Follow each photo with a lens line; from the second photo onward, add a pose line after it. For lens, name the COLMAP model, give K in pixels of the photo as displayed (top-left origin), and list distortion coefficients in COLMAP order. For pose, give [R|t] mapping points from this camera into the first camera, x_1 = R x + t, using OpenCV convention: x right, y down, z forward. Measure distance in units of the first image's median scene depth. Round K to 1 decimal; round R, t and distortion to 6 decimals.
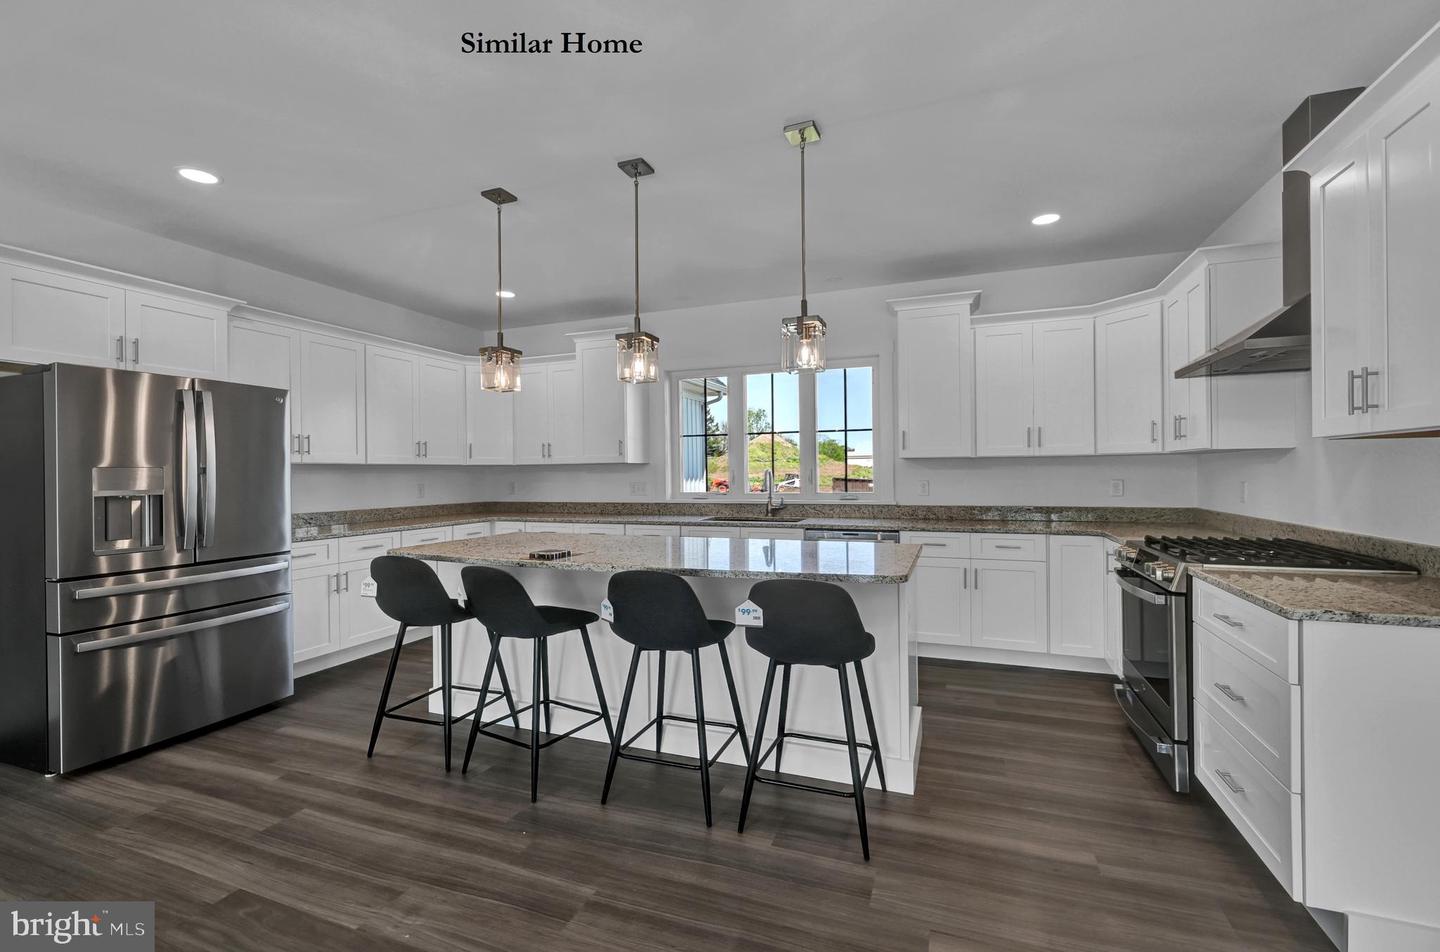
lens RADIAL K [[579.1, 0, 617.4], [0, 579.1, 473.8], [0, 0, 1]] dist [0.000269, -0.000208]
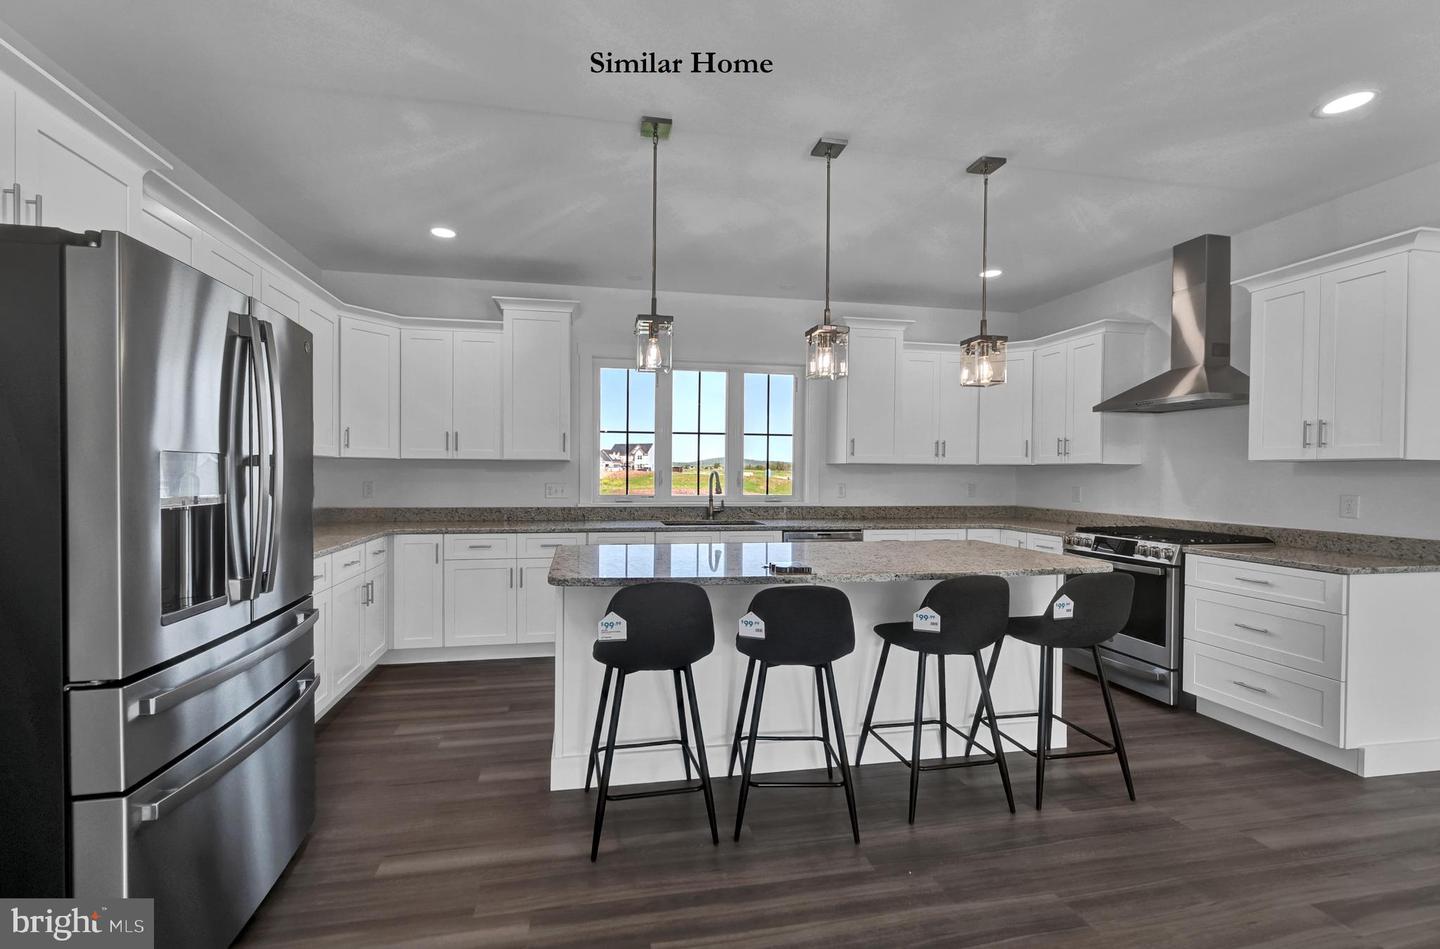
lens RADIAL K [[616.4, 0, 769.1], [0, 616.4, 481.6], [0, 0, 1]] dist [0.001722, -0.000248]
pose [[0.848154, 0.009811, 0.529658, -0.364630], [-0.015969, 0.999848, 0.007050, 0.001796], [-0.529508, -0.014438, 0.848182, 0.128630]]
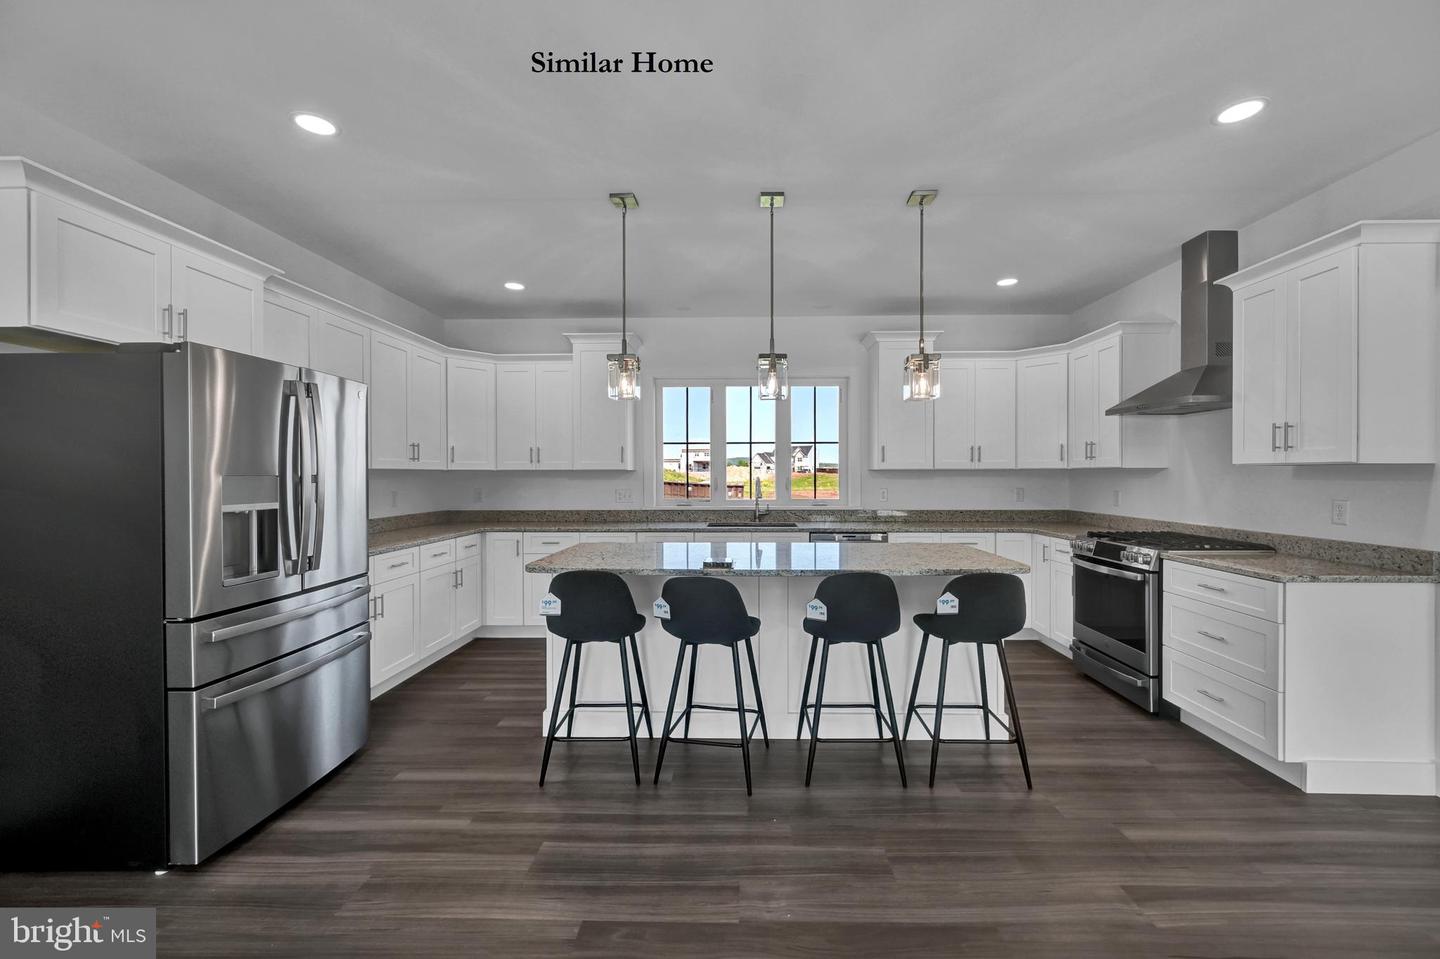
lens RADIAL K [[583.9, 0, 735.3], [0, 583.9, 481.6], [0, 0, 1]] dist [0.000069, -0.000017]
pose [[0.940432, 0.006562, 0.339918, -0.253777], [-0.007875, 0.999966, 0.002485, -0.004953], [-0.339890, -0.005014, 0.940452, 0.003031]]
